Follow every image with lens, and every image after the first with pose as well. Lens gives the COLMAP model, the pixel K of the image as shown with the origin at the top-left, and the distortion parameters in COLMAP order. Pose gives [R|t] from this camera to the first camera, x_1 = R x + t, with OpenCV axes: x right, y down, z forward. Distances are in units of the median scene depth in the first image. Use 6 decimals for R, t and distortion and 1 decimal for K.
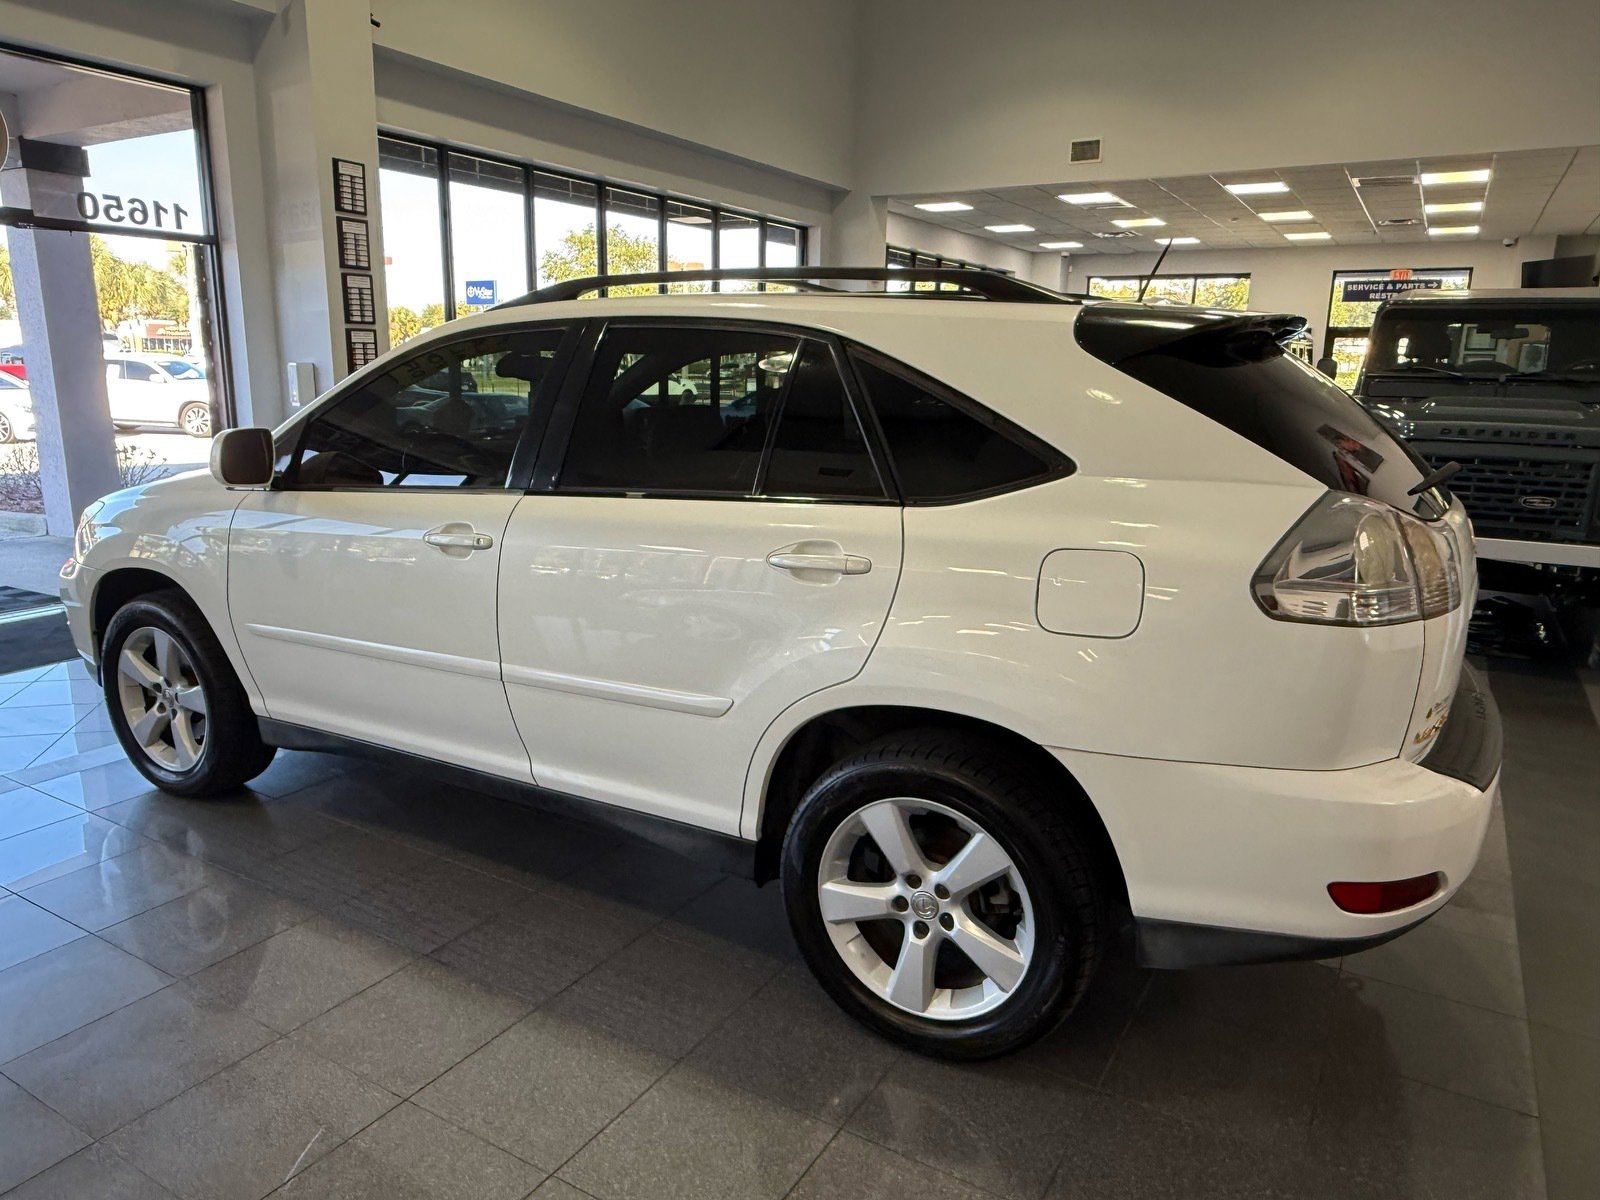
lens RADIAL K [[1080.4, 0, 791.9], [0, 1080.4, 628.8], [0, 0, 1]] dist [0.000088, 0.001945]
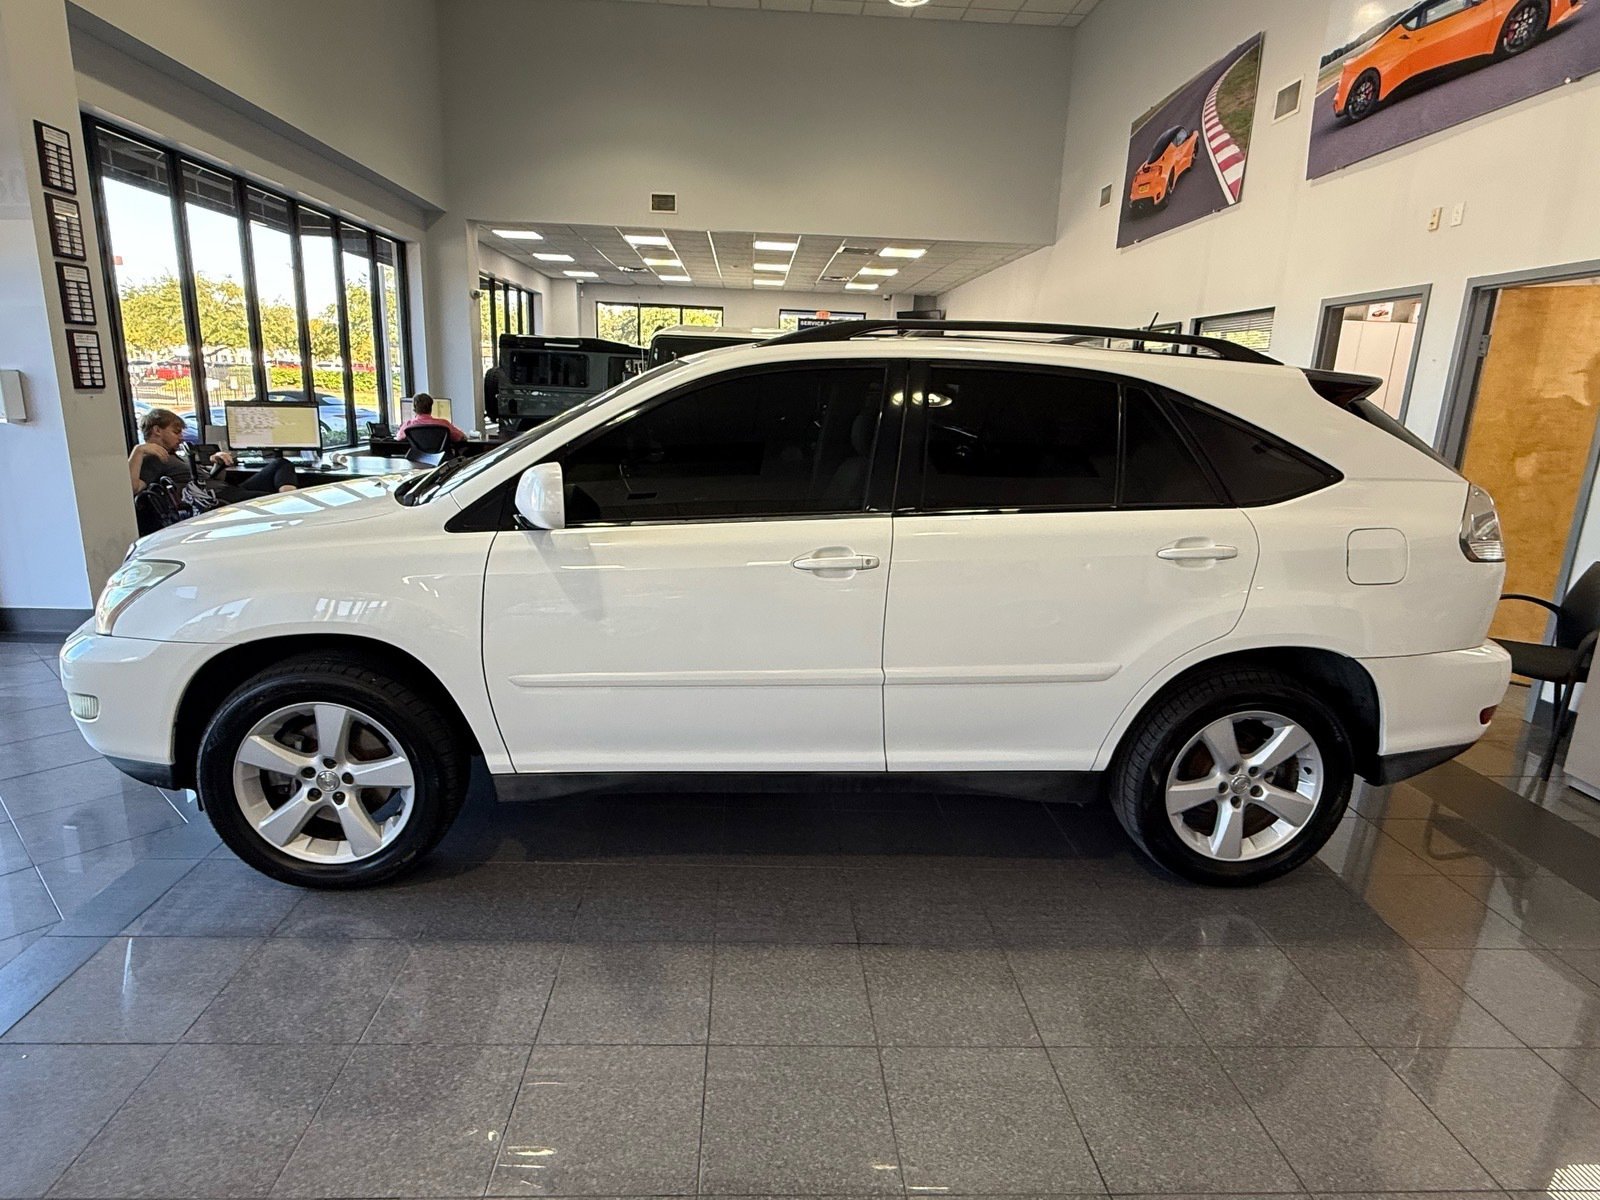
lens RADIAL K [[897.4, 0, 798.6], [0, 897.4, 618.2], [0, 0, 1]] dist [-0.001326, -0.000204]
pose [[0.832773, -0.127441, 0.538746, -0.679289], [0.111230, 0.991816, 0.062679, -0.071643], [-0.542325, 0.007727, 0.840133, 0.216984]]
